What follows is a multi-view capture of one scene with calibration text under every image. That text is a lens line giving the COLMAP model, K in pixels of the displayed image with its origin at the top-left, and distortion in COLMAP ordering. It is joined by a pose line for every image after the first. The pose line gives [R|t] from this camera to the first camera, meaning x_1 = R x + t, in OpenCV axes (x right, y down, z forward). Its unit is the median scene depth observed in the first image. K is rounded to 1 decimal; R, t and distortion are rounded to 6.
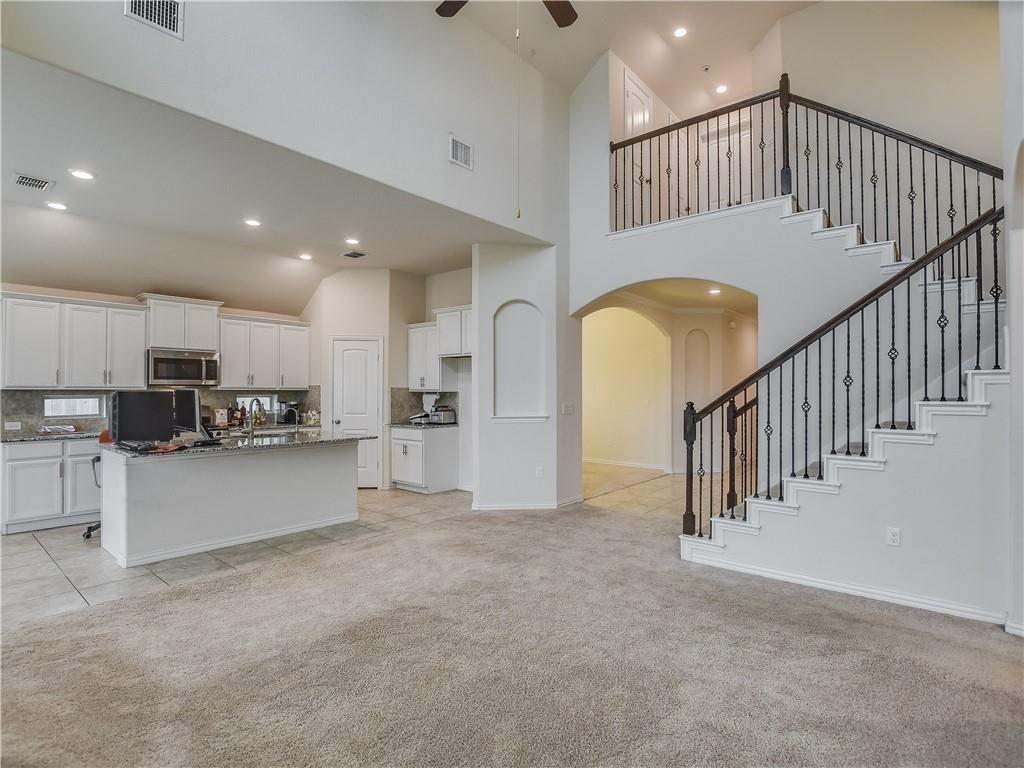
lens RADIAL K [[528.1, 0, 512.0], [0, 528.1, 384.0], [0, 0, 1]] dist [-0.004675, -0.000372]
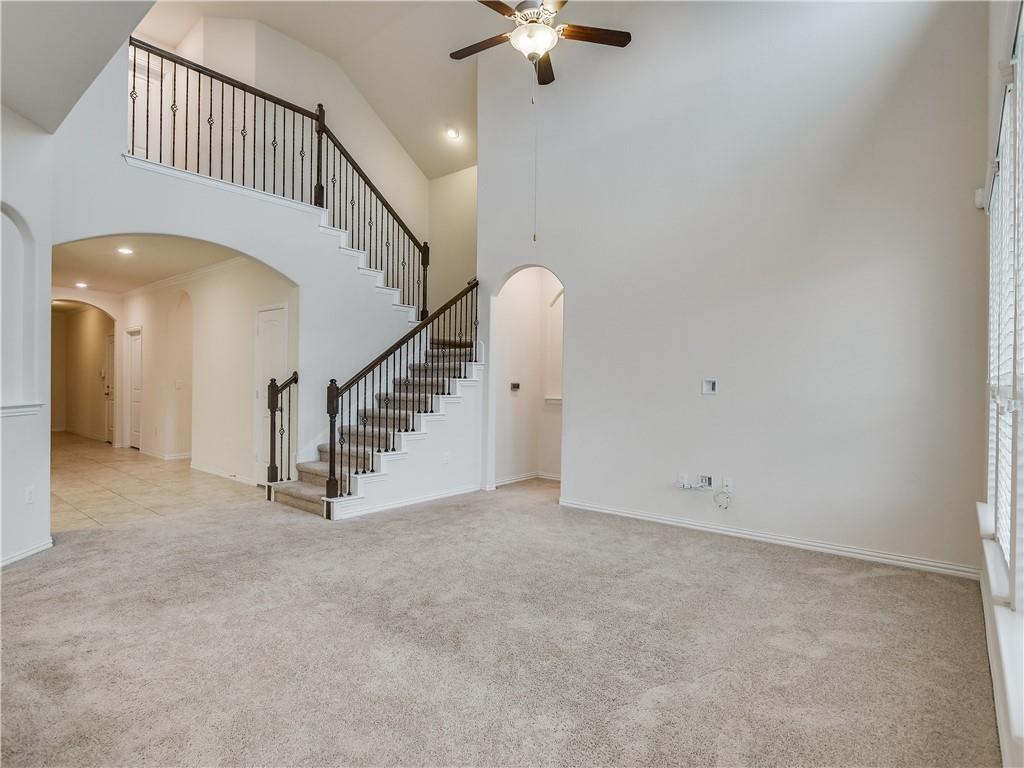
lens RADIAL K [[543.2, 0, 512.0], [0, 543.2, 384.0], [0, 0, 1]] dist [-0.001726, -0.000298]
pose [[-0.008439, -0.010110, 0.999913, -0.578618], [-0.027832, 0.999564, 0.009872, 0.015569], [-0.999577, -0.027746, -0.008717, 0.448806]]
